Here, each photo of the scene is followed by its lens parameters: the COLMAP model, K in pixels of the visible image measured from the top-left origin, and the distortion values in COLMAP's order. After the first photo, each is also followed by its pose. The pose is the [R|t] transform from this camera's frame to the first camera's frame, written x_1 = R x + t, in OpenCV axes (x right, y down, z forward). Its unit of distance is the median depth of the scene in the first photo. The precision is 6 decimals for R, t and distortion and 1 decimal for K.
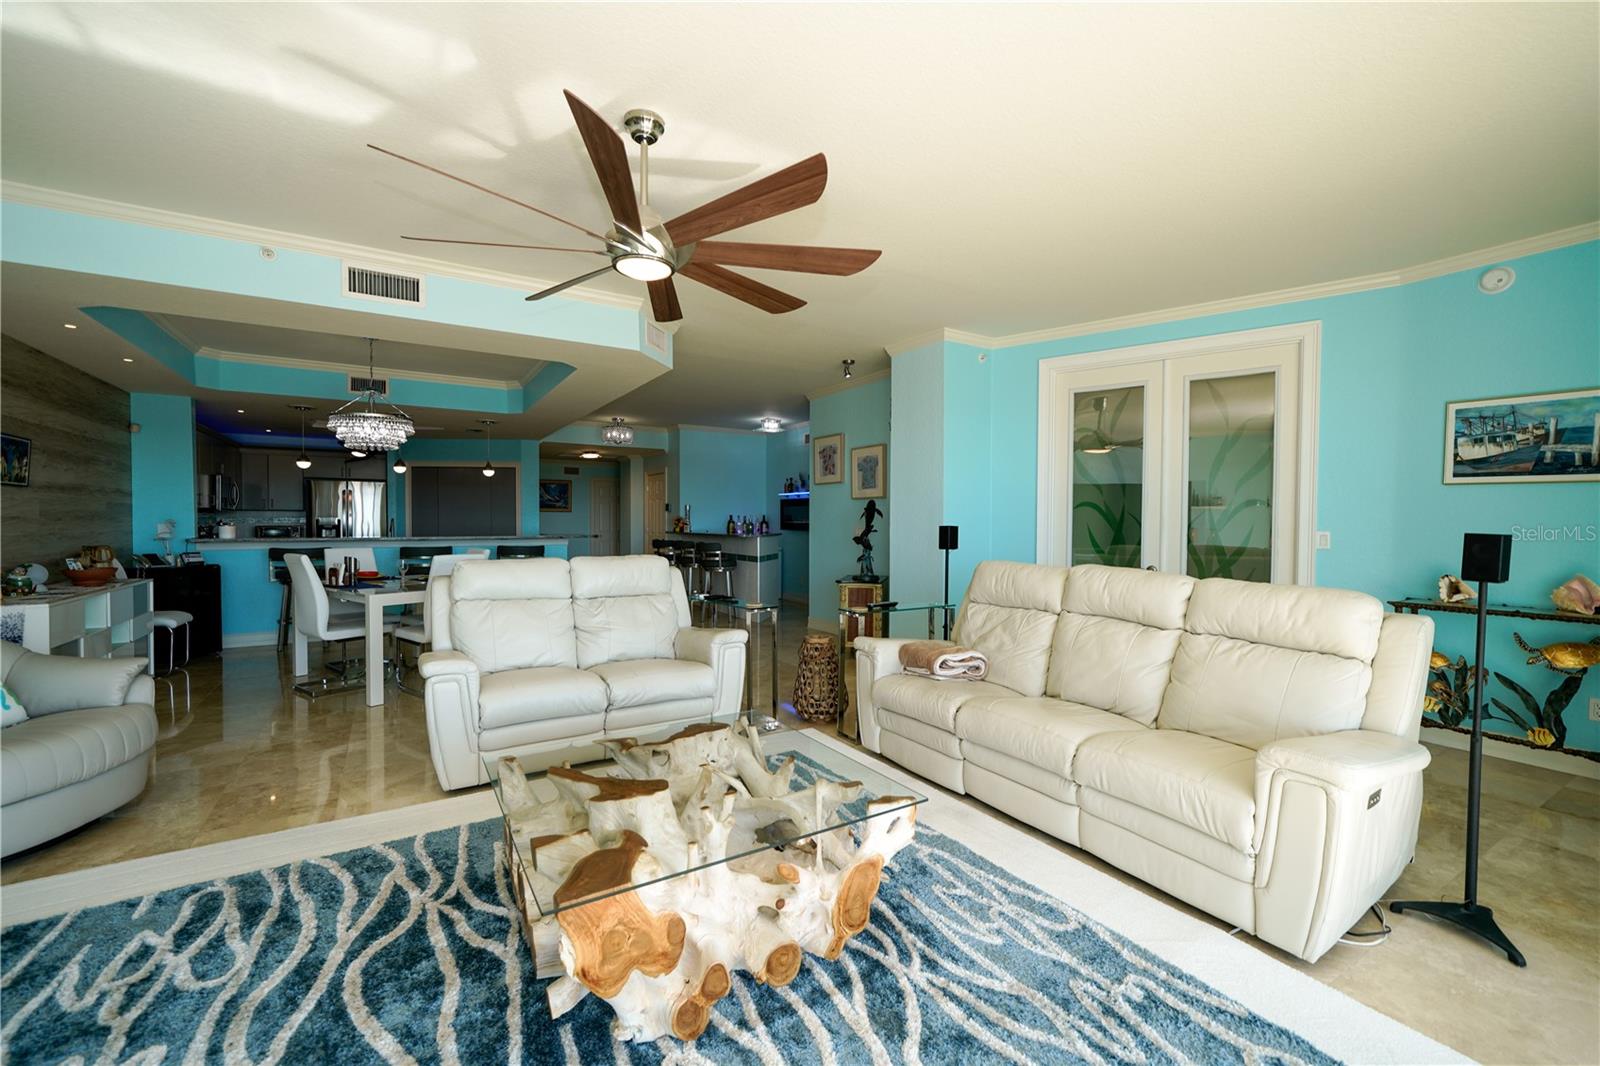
lens RADIAL K [[659.1, 0, 795.3], [0, 659.1, 535.9], [0, 0, 1]] dist [-0.000416, 0.003266]
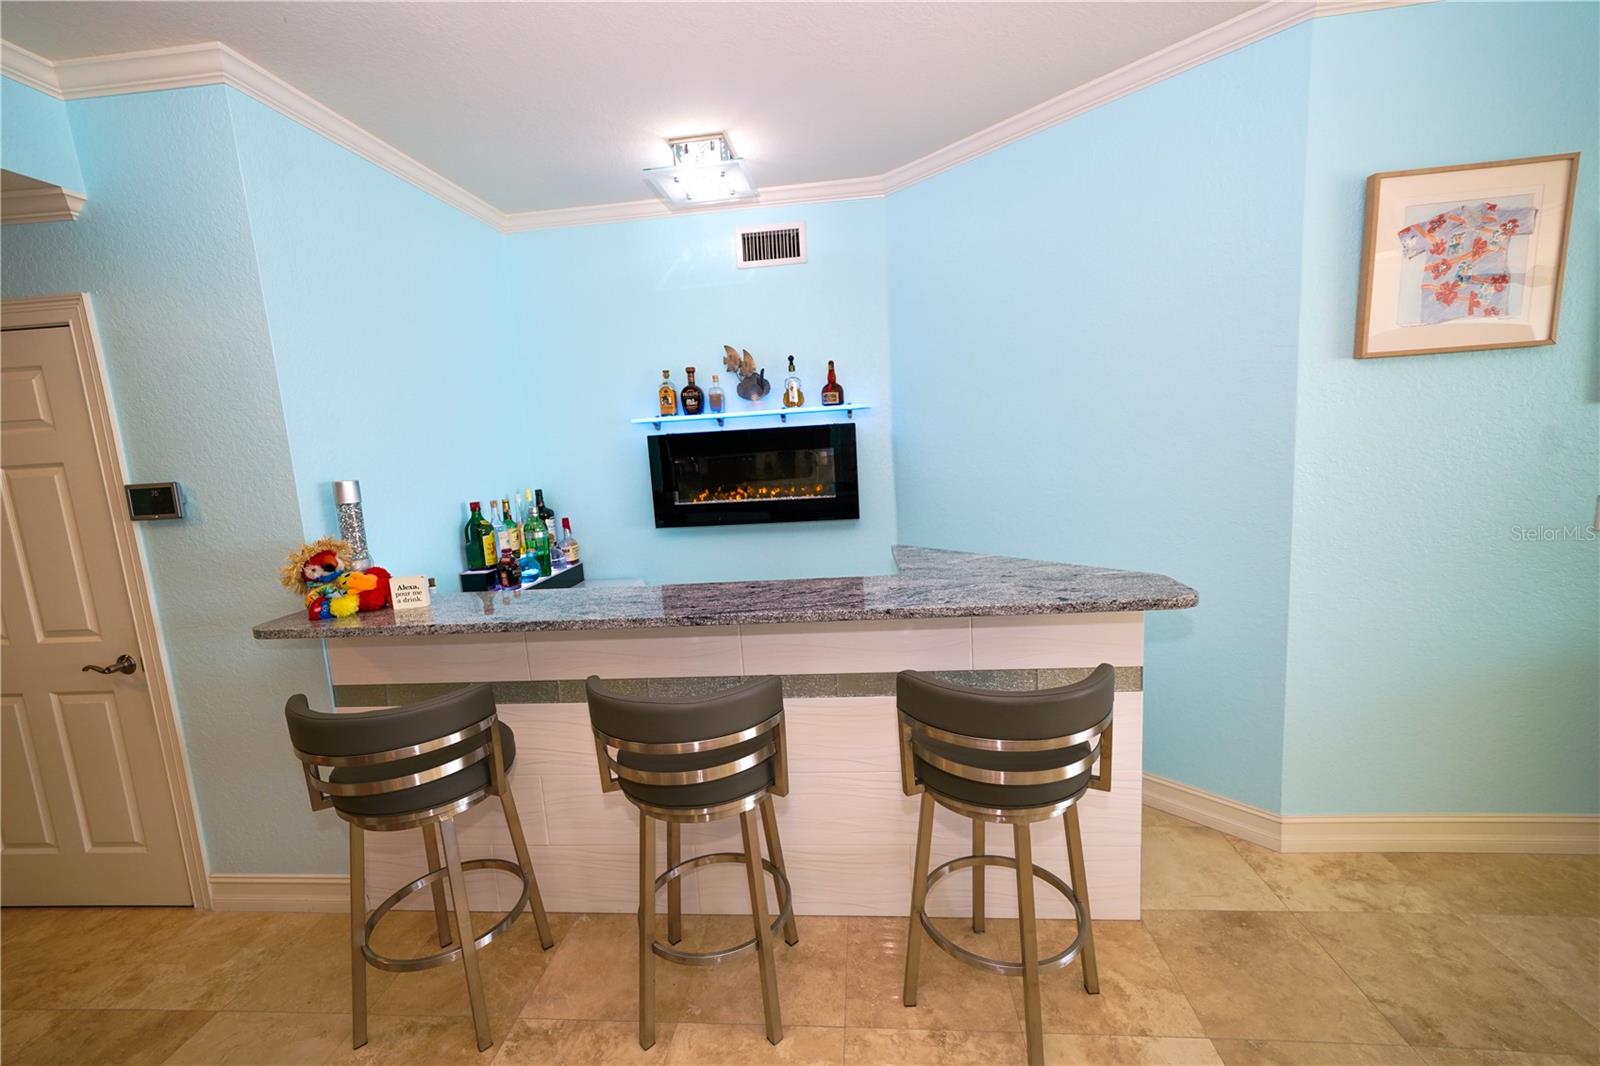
lens RADIAL K [[672.3, 0, 798.4], [0, 672.3, 529.1], [0, 0, 1]] dist [-0.001448, 0.003314]
pose [[0.600567, -0.150513, 0.785280, -0.467185], [0.084496, 0.988570, 0.124856, -0.087054], [-0.795097, -0.008631, 0.606421, 1.422578]]
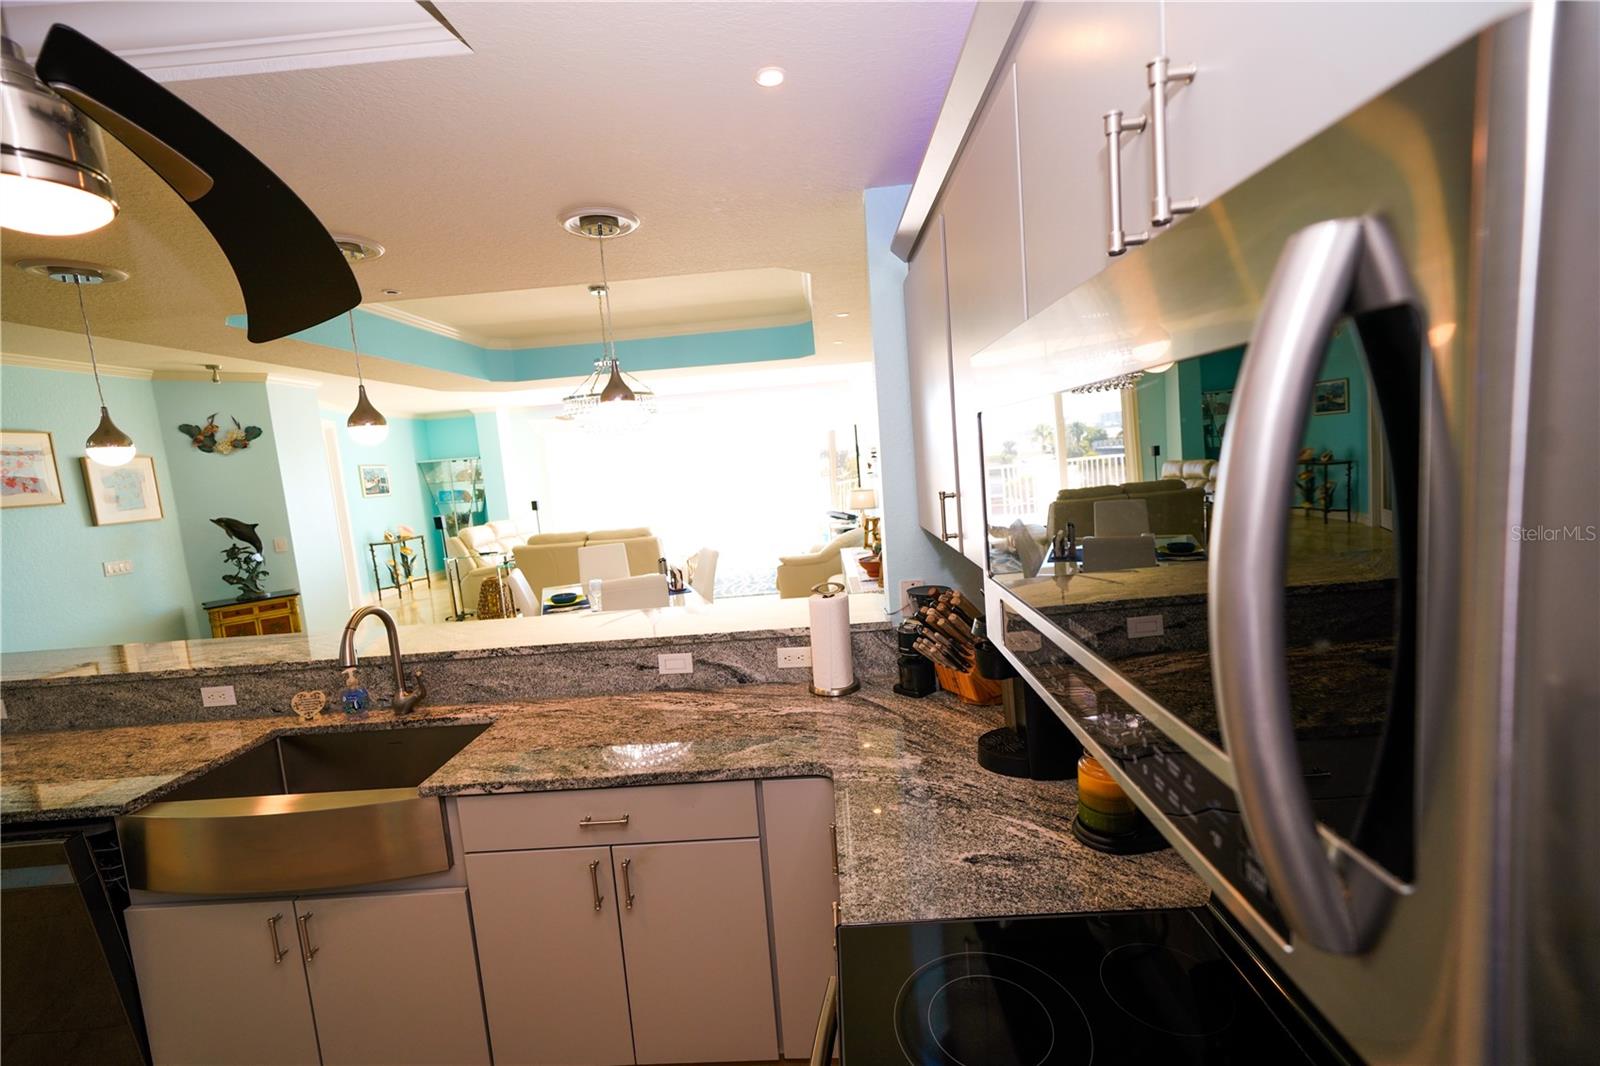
lens RADIAL K [[672.3, 0, 797.9], [0, 672.3, 532.8], [0, 0, 1]] dist [-0.001448, 0.003314]
pose [[-0.836897, -0.003791, 0.547347, -1.248378], [0.086842, 0.986391, 0.139613, -0.110193], [-0.540427, 0.164374, -0.825179, 1.542594]]
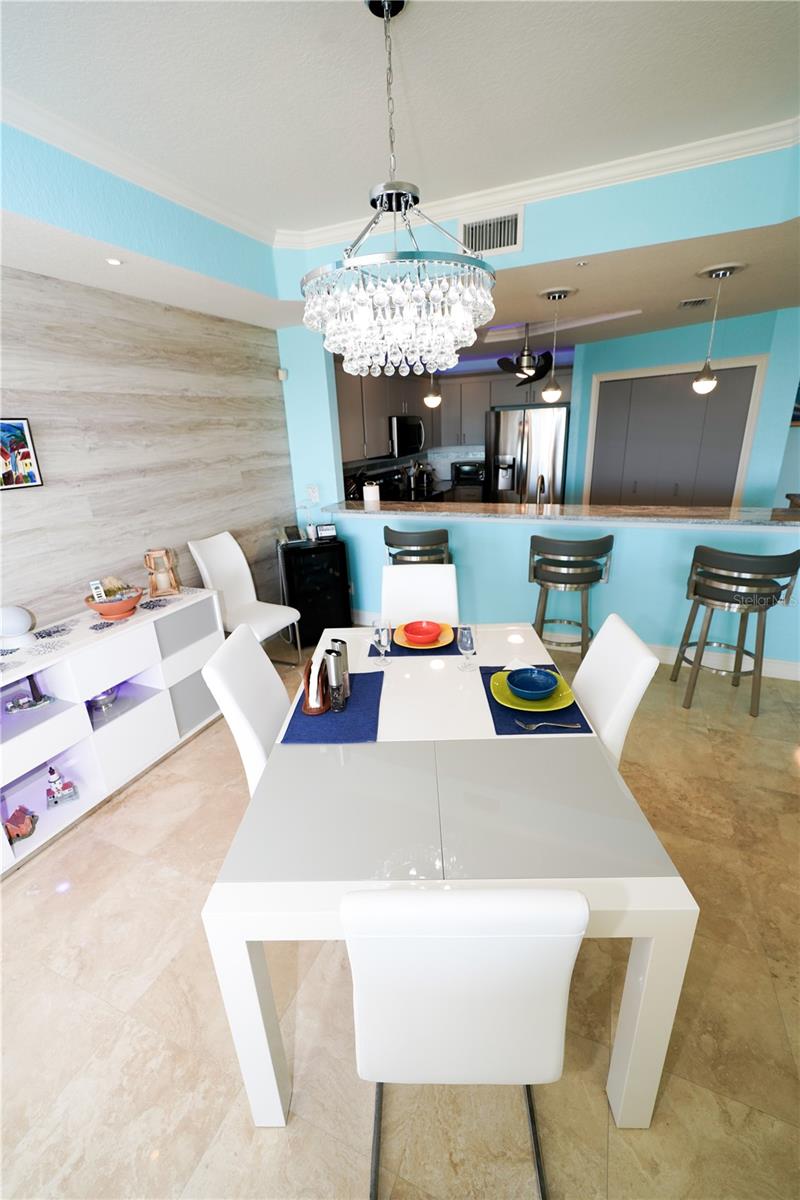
lens RADIAL K [[494.3, 0, 400.4], [0, 494.3, 604.9], [0, 0, 1]] dist [-0.000416, 0.003266]
pose [[0.573902, 0.252538, -0.779013, -0.364976], [0.026682, 0.944993, 0.326002, -0.094361], [0.818489, -0.207878, 0.535595, 0.798644]]
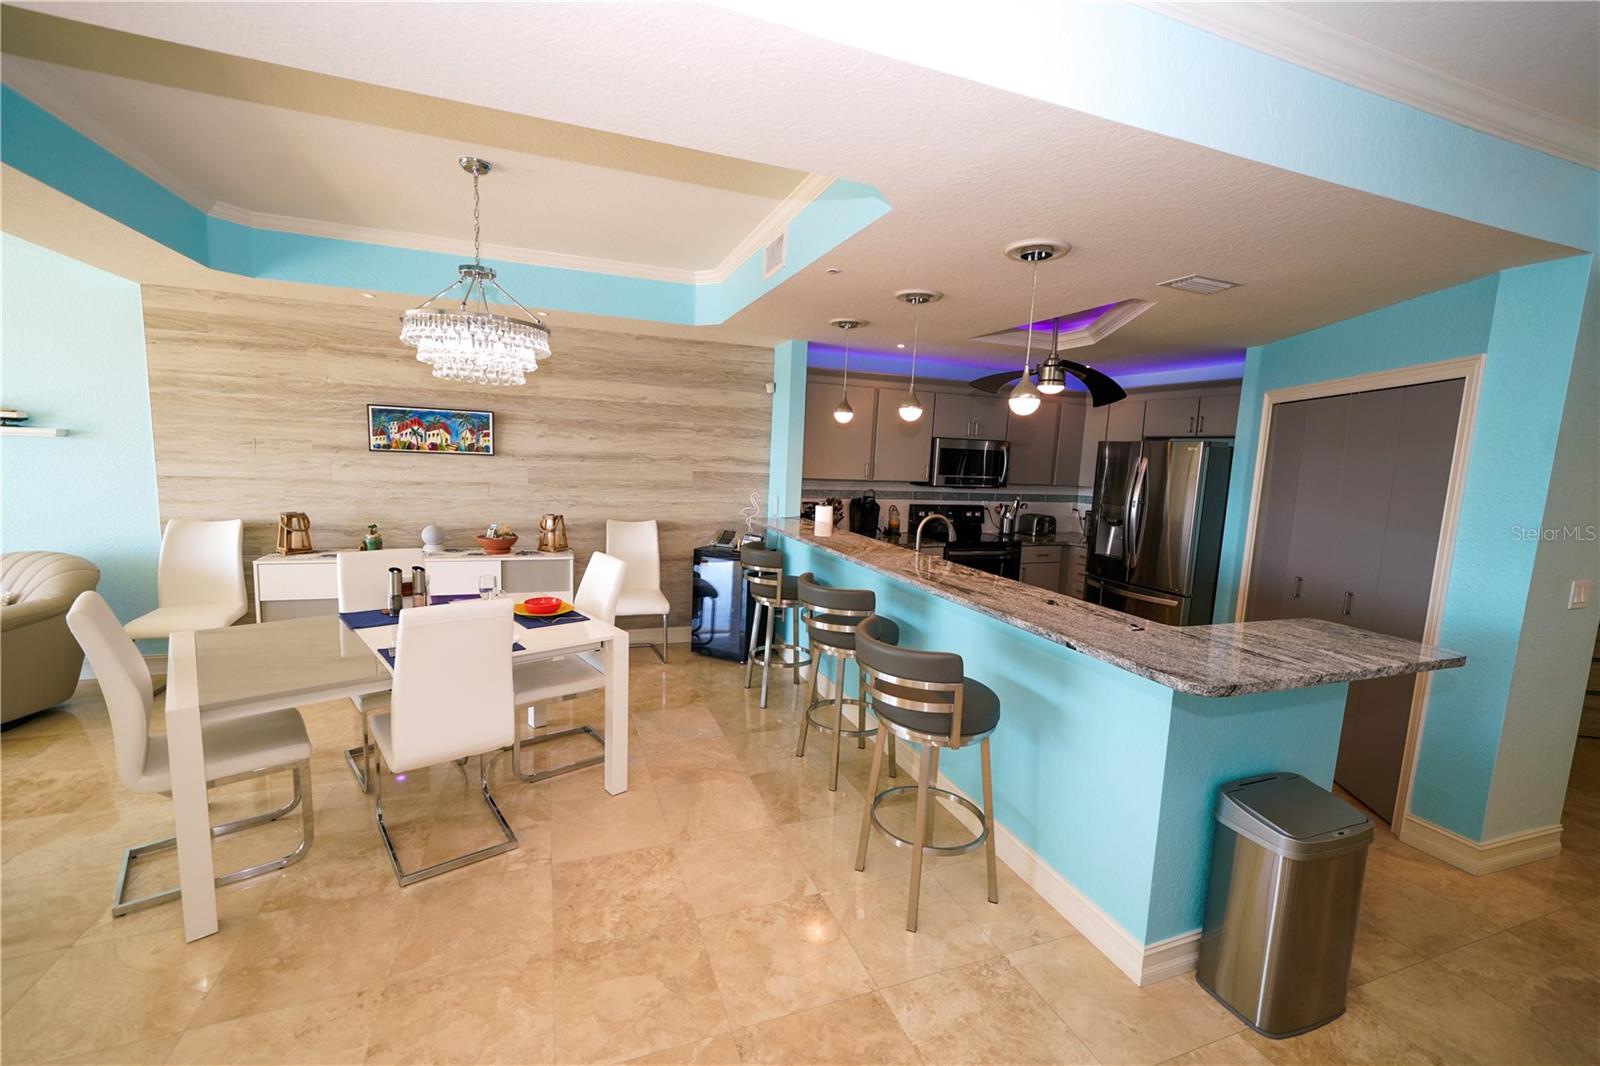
lens RADIAL K [[659.1, 0, 797.1], [0, 659.1, 536.7], [0, 0, 1]] dist [-0.000416, 0.003266]
pose [[-0.189386, 0.113176, -0.975358, -0.141260], [-0.066465, 0.989579, 0.127732, -0.090685], [0.979651, 0.089018, -0.179890, 1.351505]]
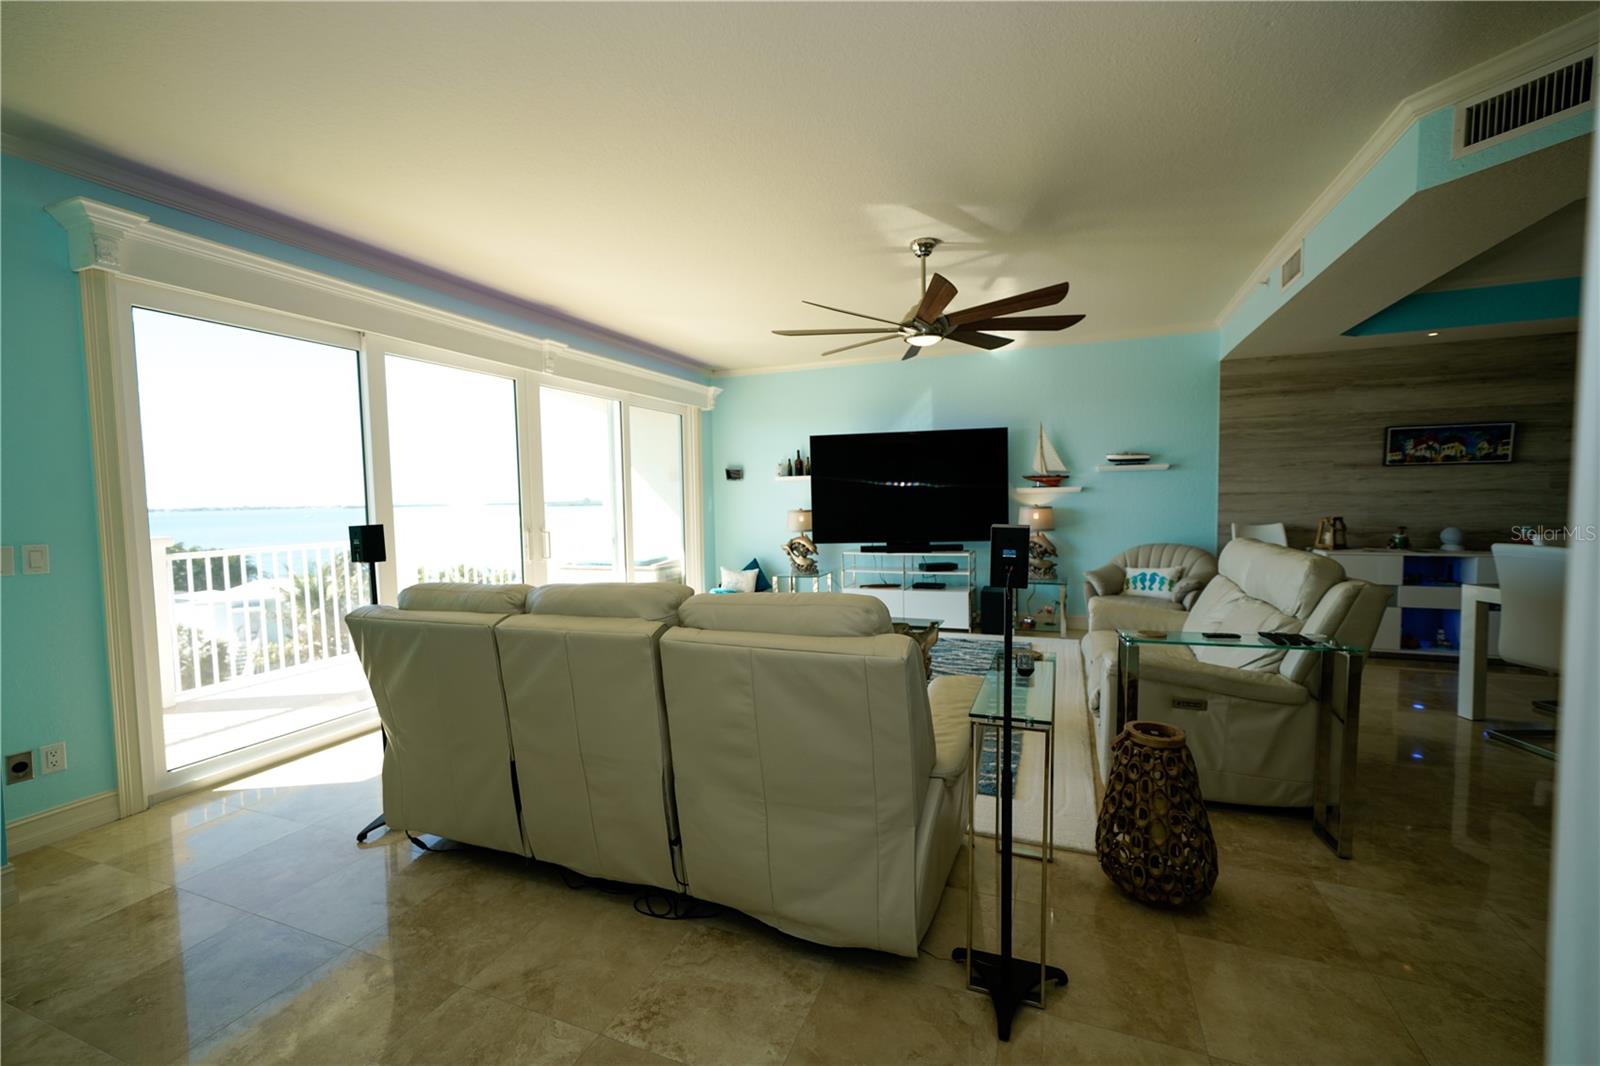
lens RADIAL K [[659.1, 0, 799.4], [0, 659.1, 530.9], [0, 0, 1]] dist [-0.000416, 0.003266]
pose [[-0.801808, 0.041789, -0.596119, 0.427611], [-0.000349, 0.997519, 0.070397, -0.028878], [0.597582, 0.056653, -0.799804, 0.945298]]
